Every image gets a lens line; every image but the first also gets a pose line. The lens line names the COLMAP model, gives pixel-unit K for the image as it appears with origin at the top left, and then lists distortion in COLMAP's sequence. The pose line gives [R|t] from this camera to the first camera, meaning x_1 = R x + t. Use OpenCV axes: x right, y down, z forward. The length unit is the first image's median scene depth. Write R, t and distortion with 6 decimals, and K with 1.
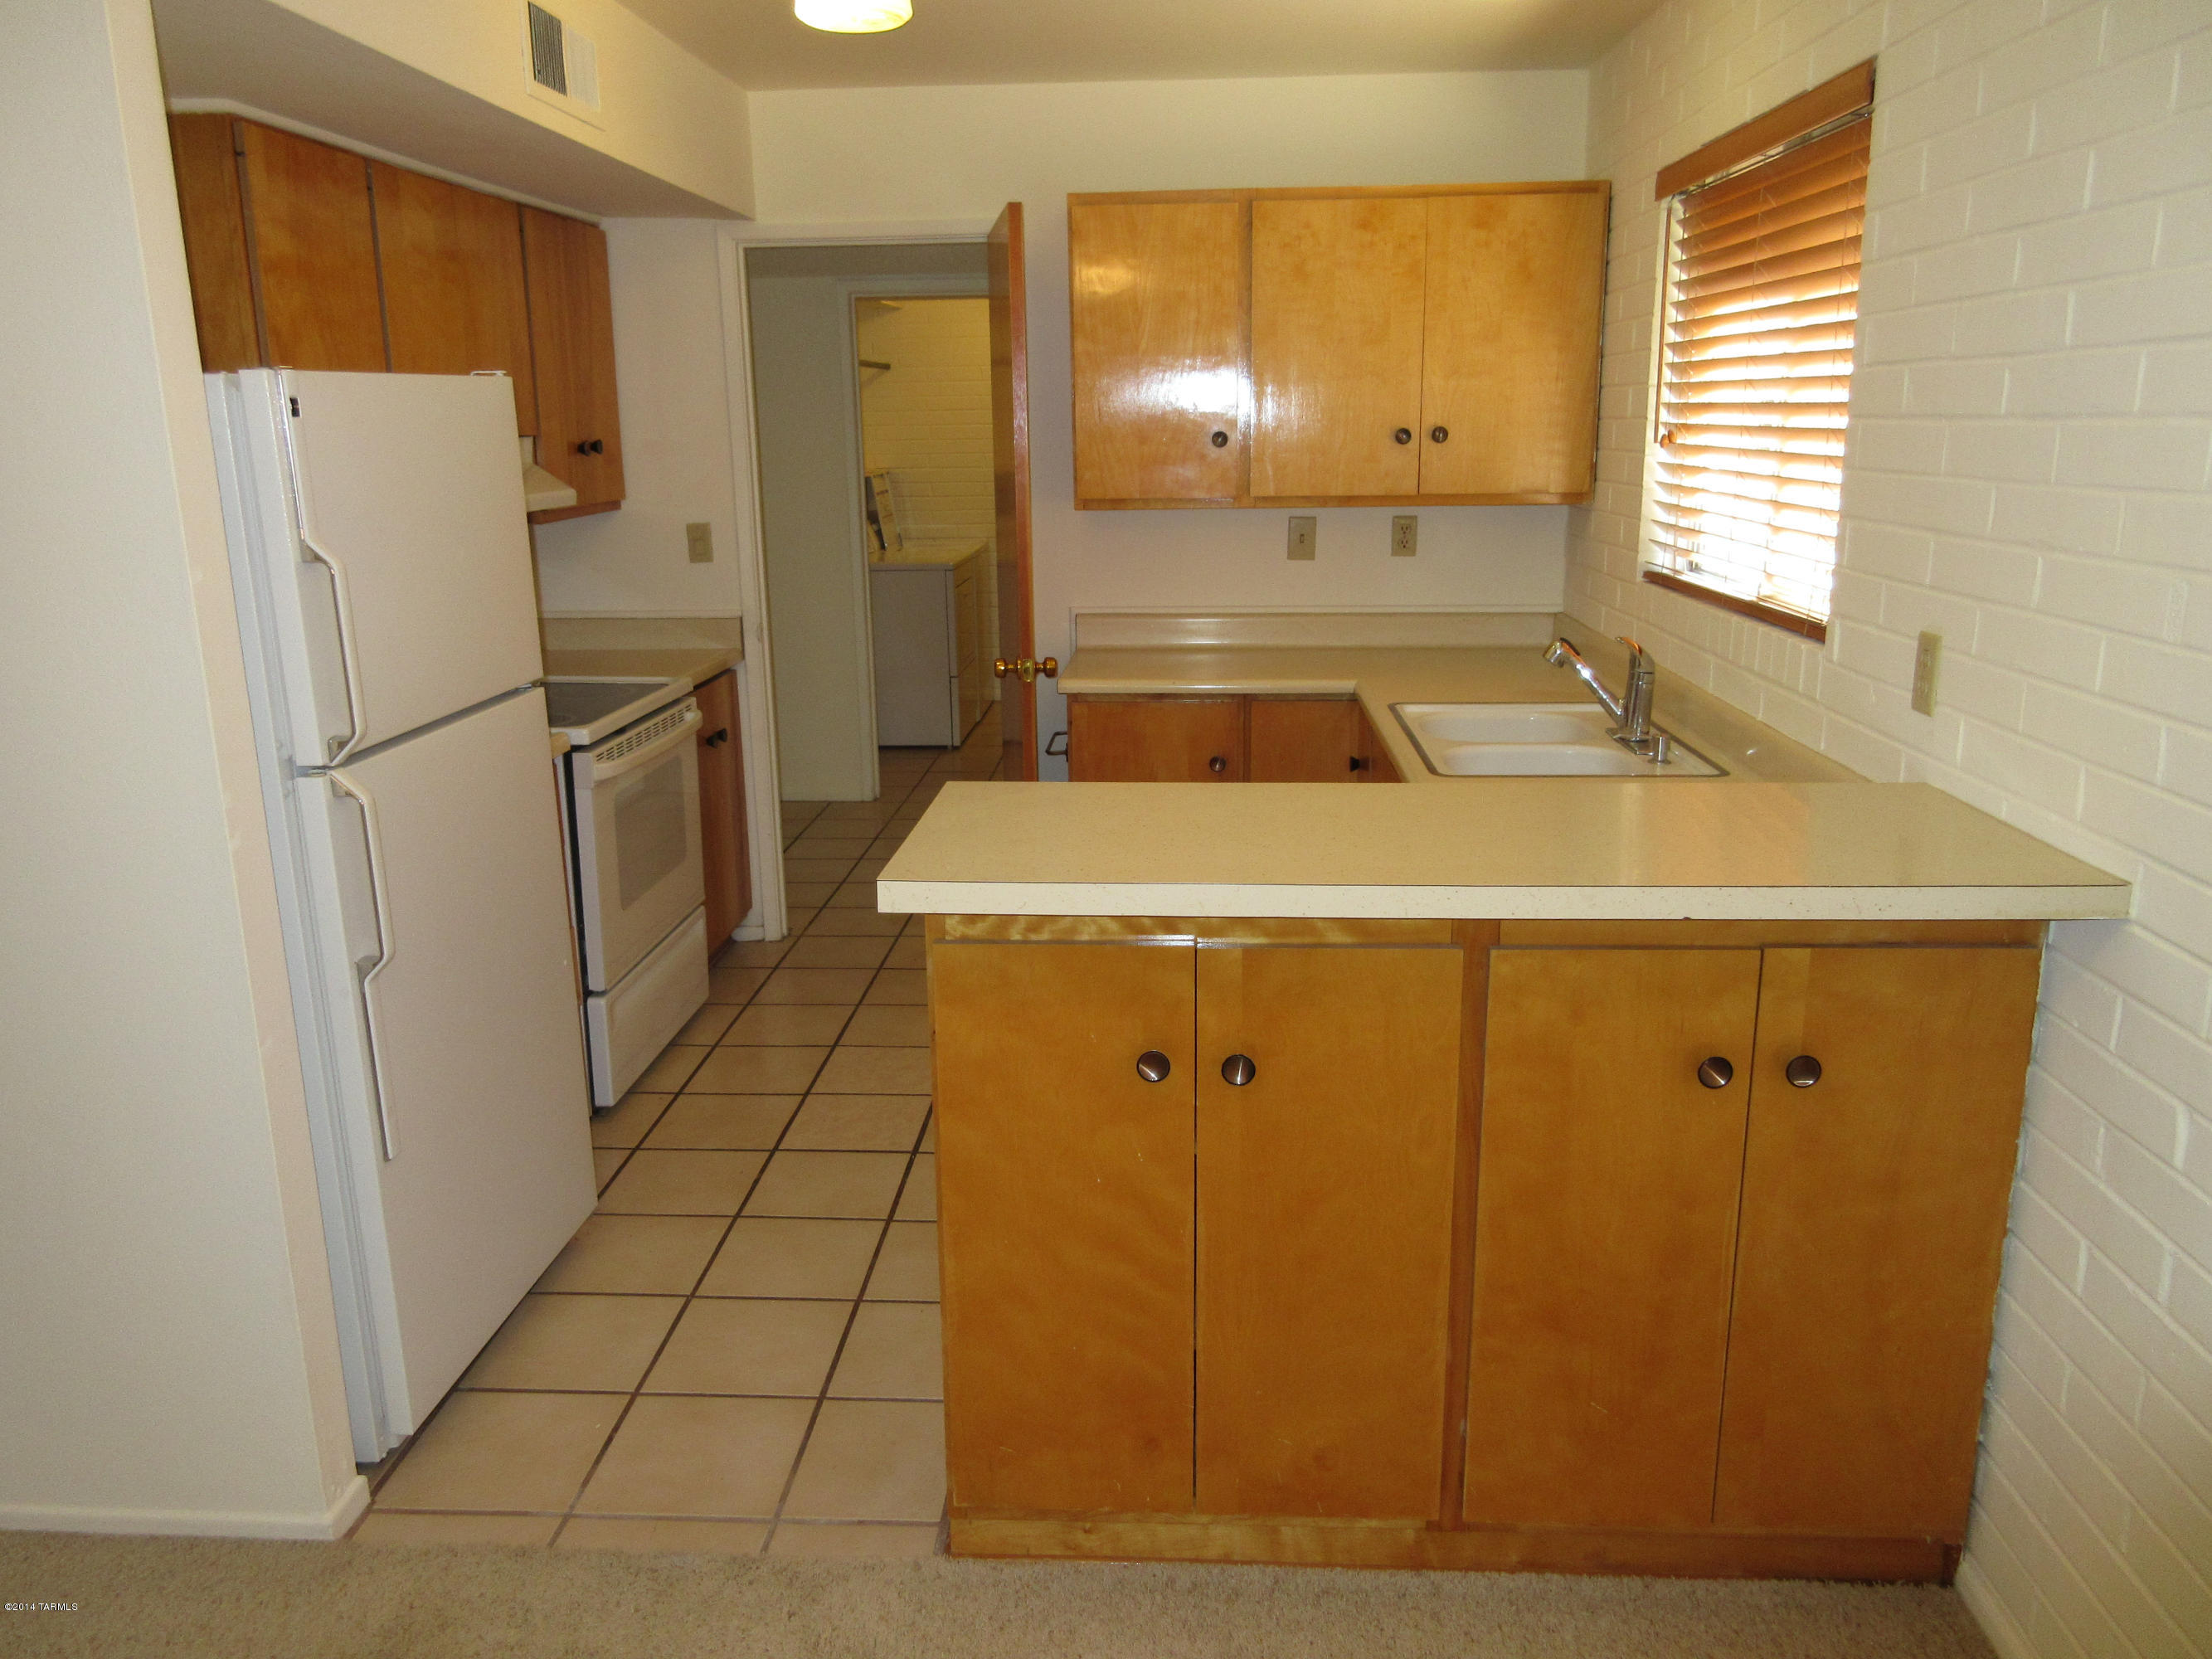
lens RADIAL K [[1622.1, 0, 1106.0], [0, 1622.1, 829.5], [0, 0, 1]] dist [-0.007178, 0.000110]
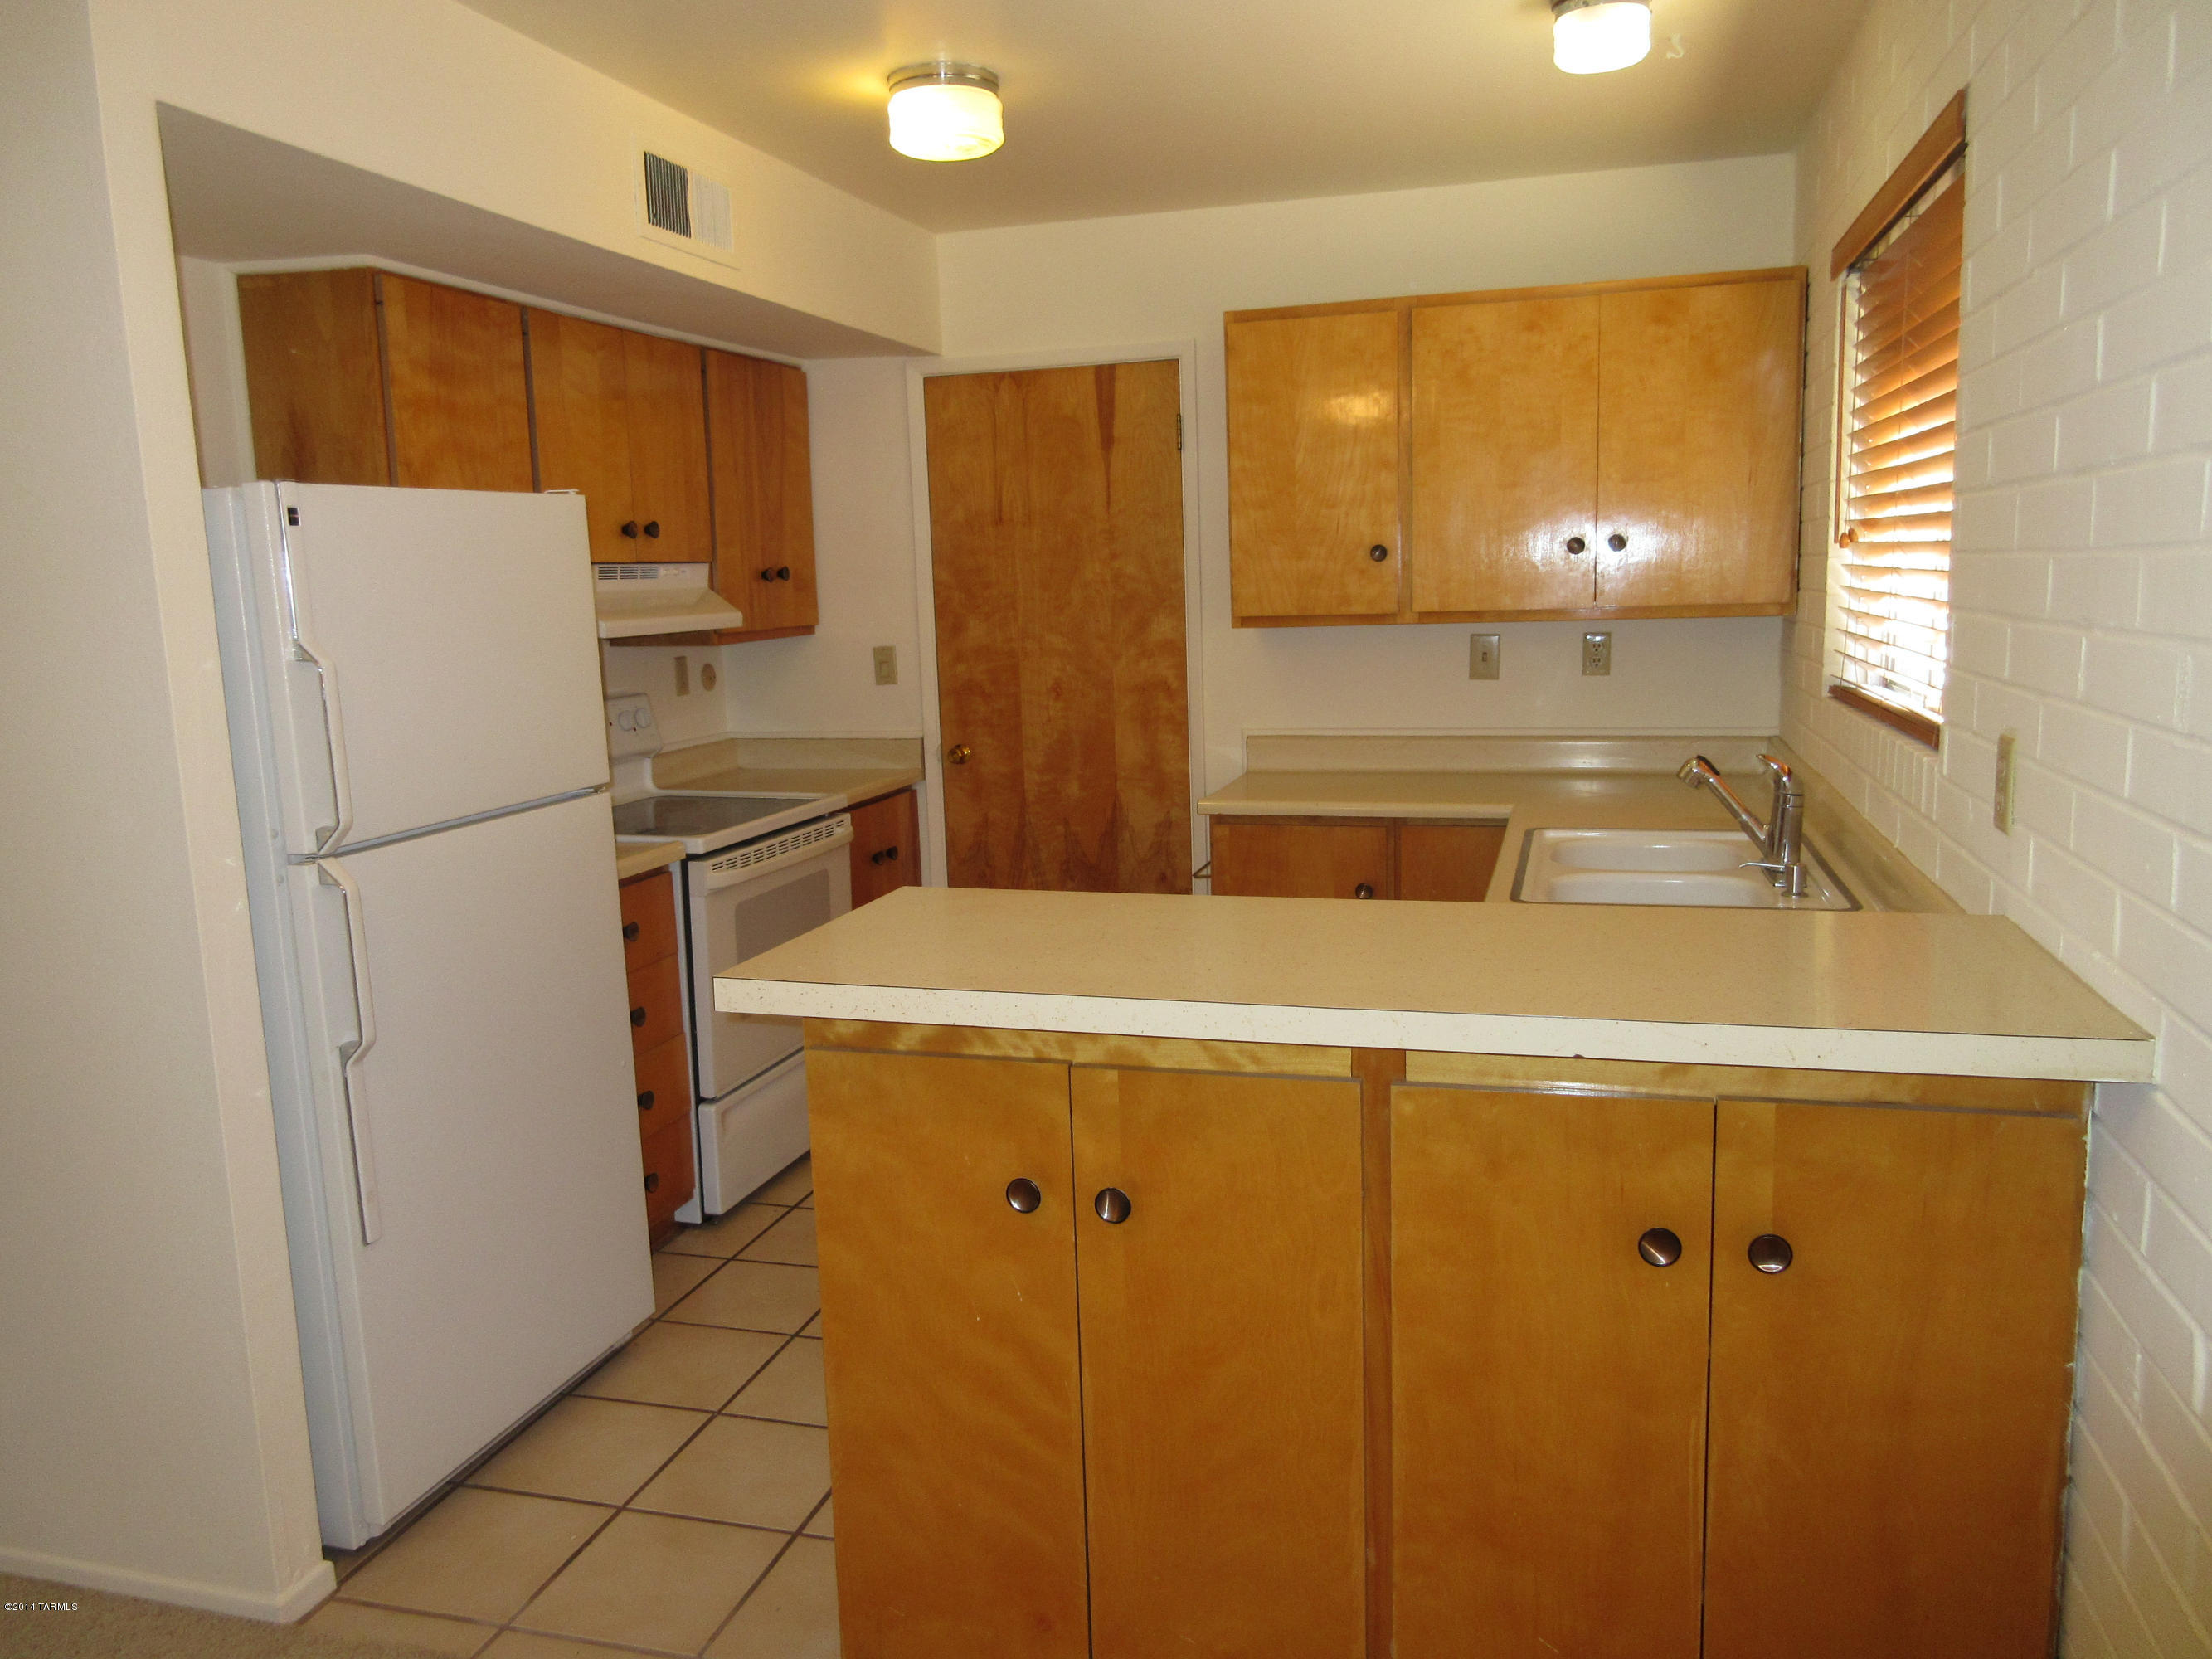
lens RADIAL K [[1627.2, 0, 1106.0], [0, 1627.2, 829.5], [0, 0, 1]] dist [-0.000303, -0.003297]
pose [[0.975405, 0.016805, -0.219778, 0.172250], [-0.035663, 0.995984, -0.082120, 0.008686], [0.217515, 0.087938, 0.972087, 0.061528]]
